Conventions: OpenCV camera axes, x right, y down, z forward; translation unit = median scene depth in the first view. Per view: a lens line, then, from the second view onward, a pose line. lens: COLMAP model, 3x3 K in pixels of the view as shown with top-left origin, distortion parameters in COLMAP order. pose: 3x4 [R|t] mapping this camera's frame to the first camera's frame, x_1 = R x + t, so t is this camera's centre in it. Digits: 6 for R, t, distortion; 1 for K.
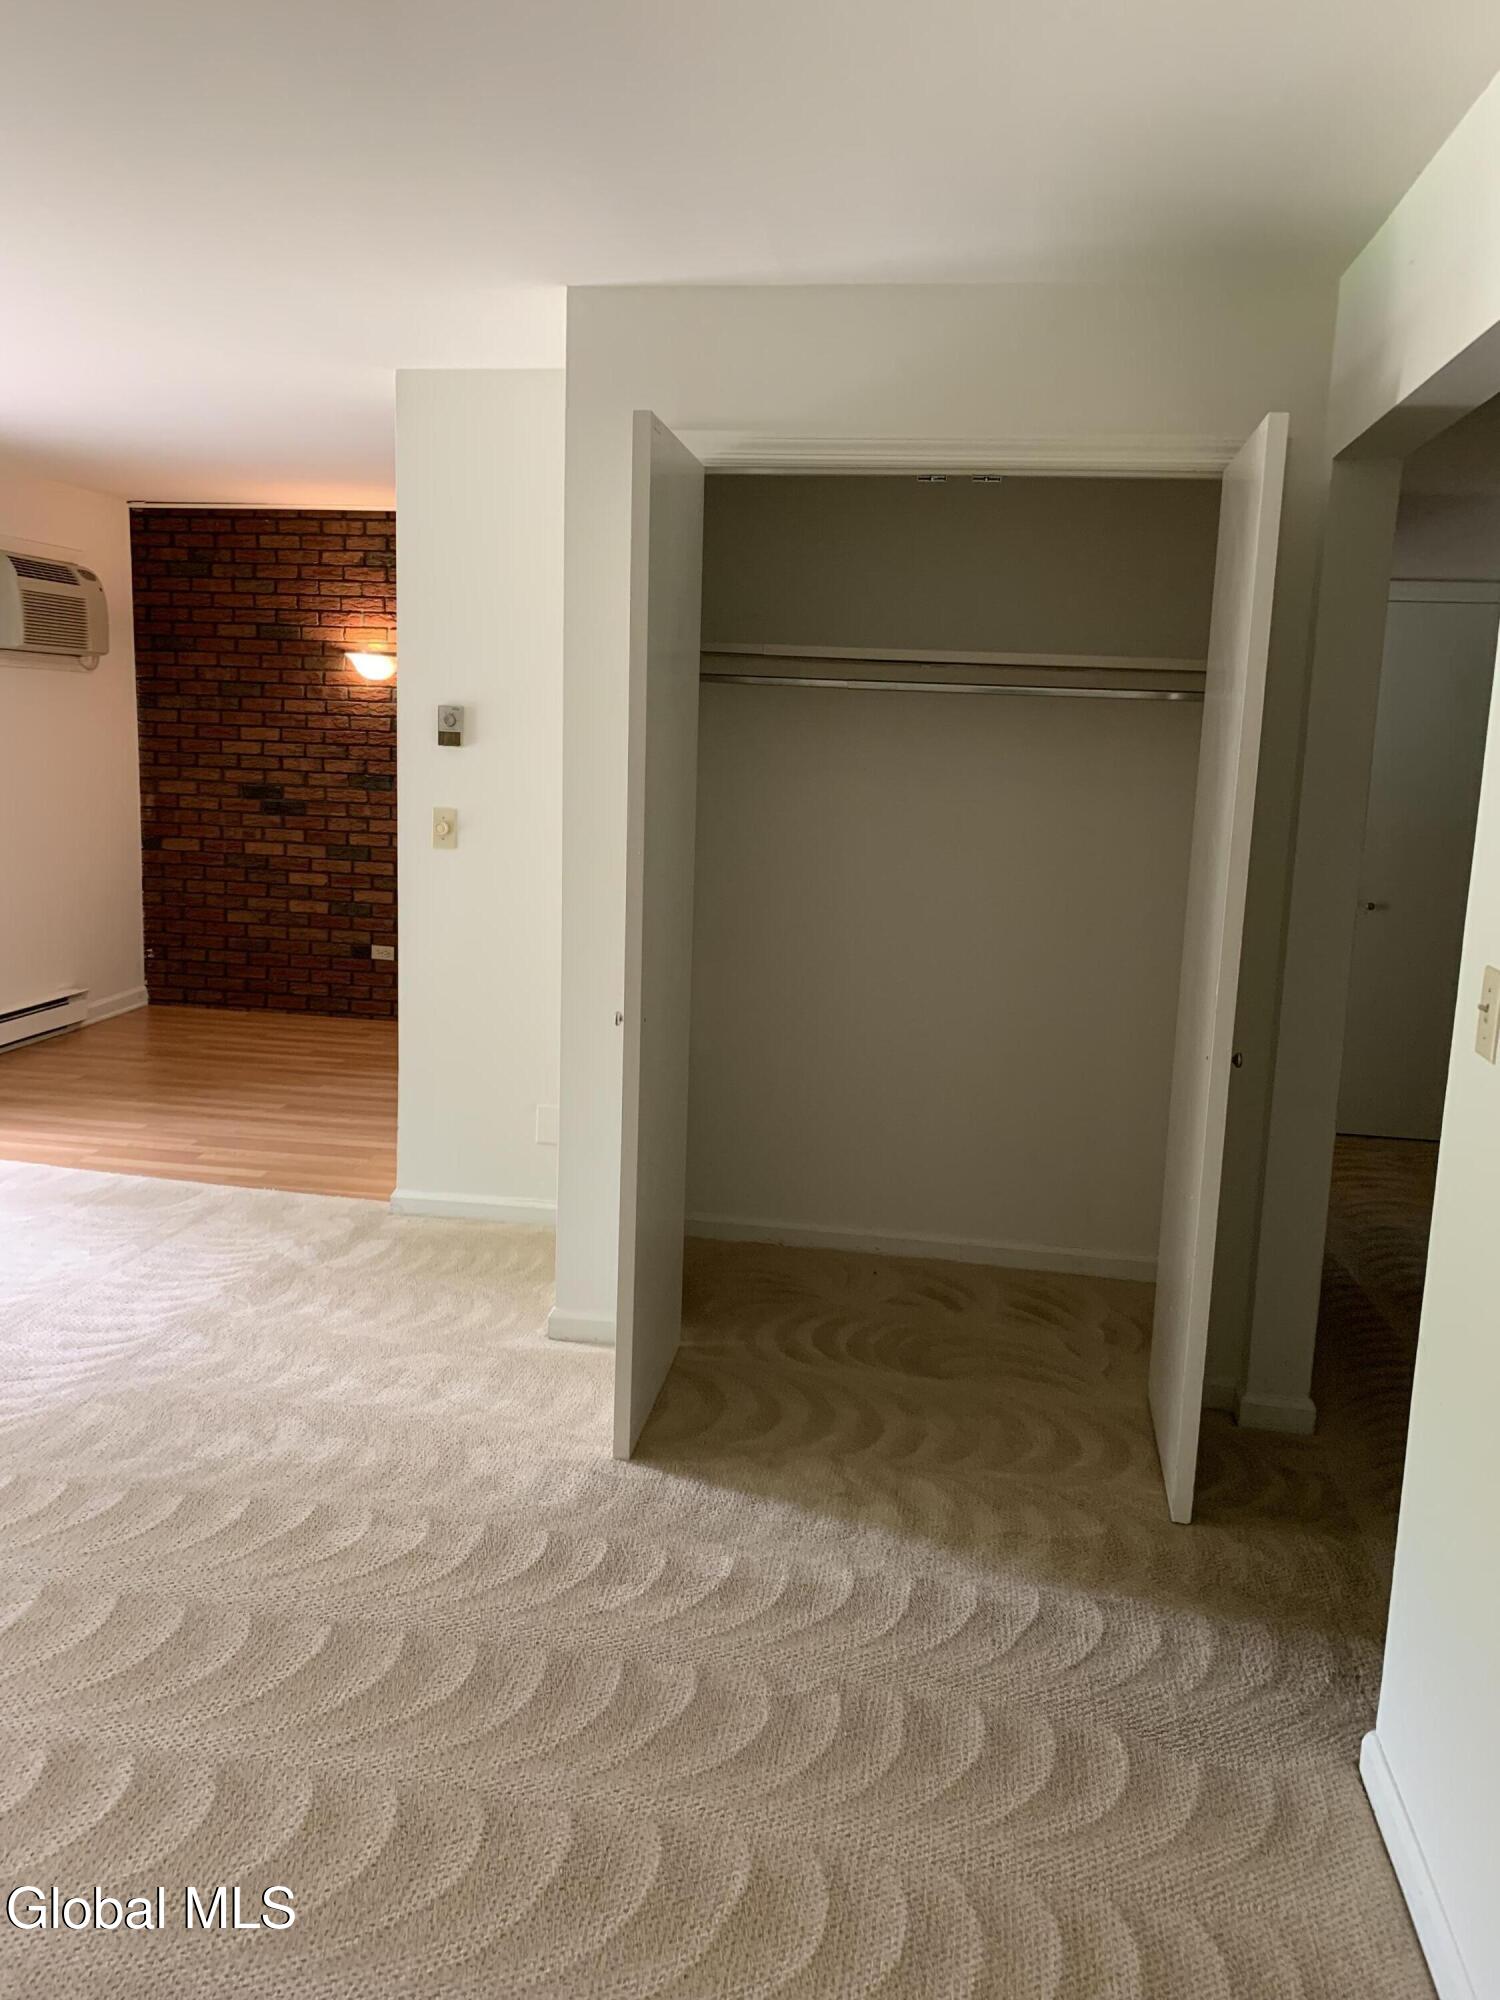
lens RADIAL K [[1492.7, 0, 749.6], [0, 1492.7, 1079.1], [0, 0, 1]] dist [0.003204, -0.152324]
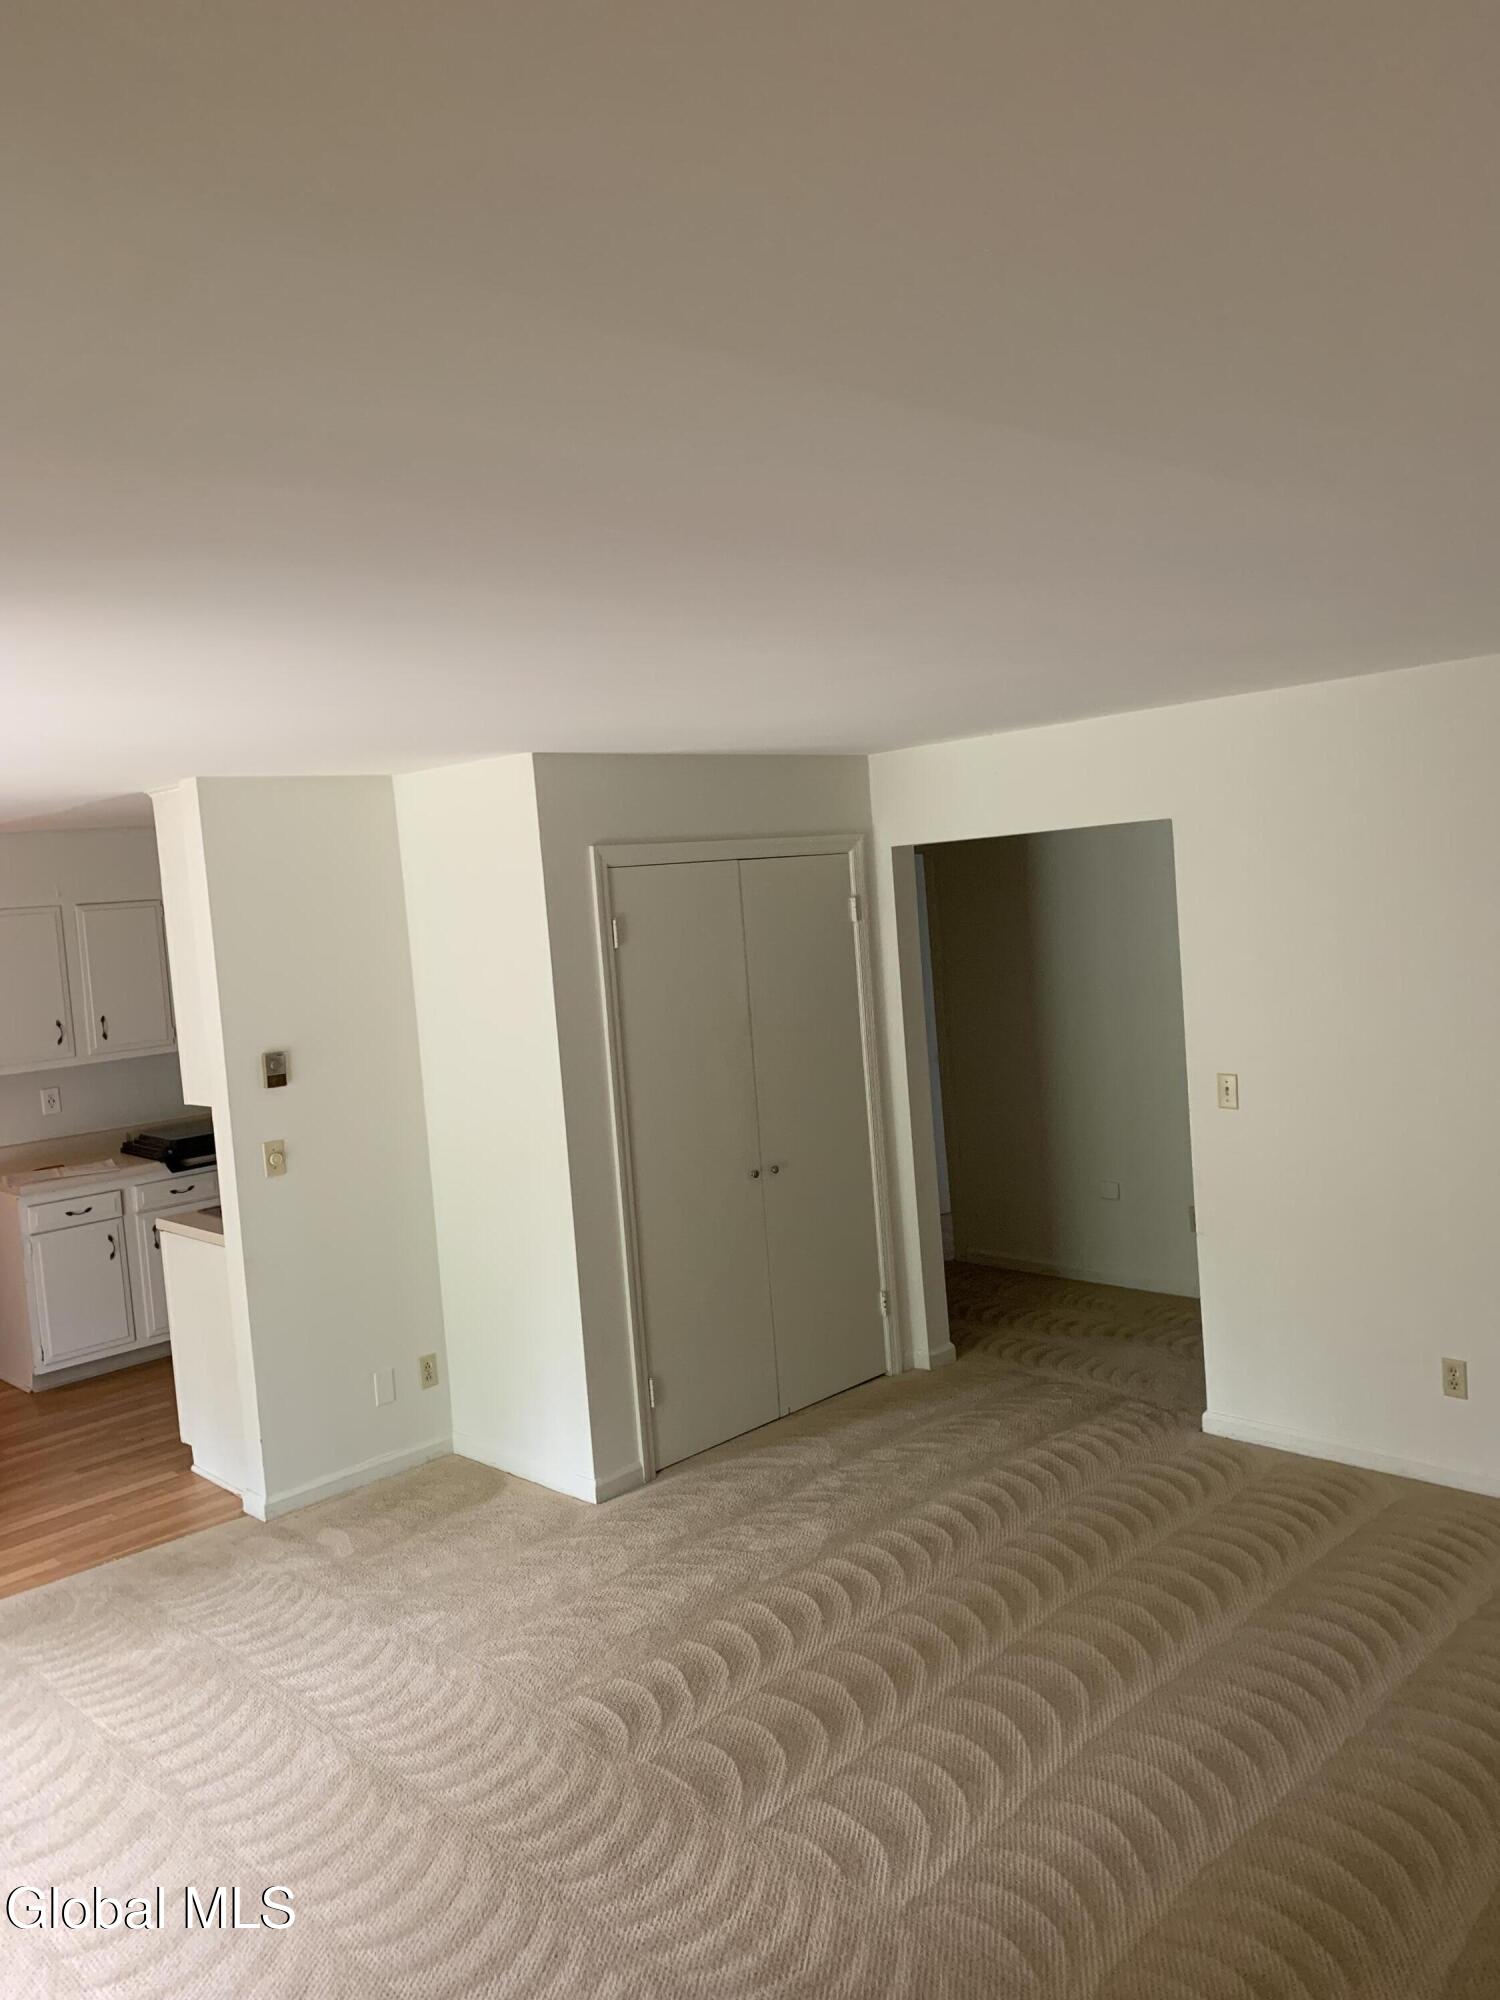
lens RADIAL K [[1540.2, 0, 750.0], [0, 1540.2, 1000.0], [0, 0, 1]] dist [0.002421, 0.002321]
pose [[0.599729, -0.134751, 0.788776, -0.914676], [0.275674, 0.960170, -0.045572, -0.131755], [-0.751218, 0.244776, 0.612989, -0.026852]]
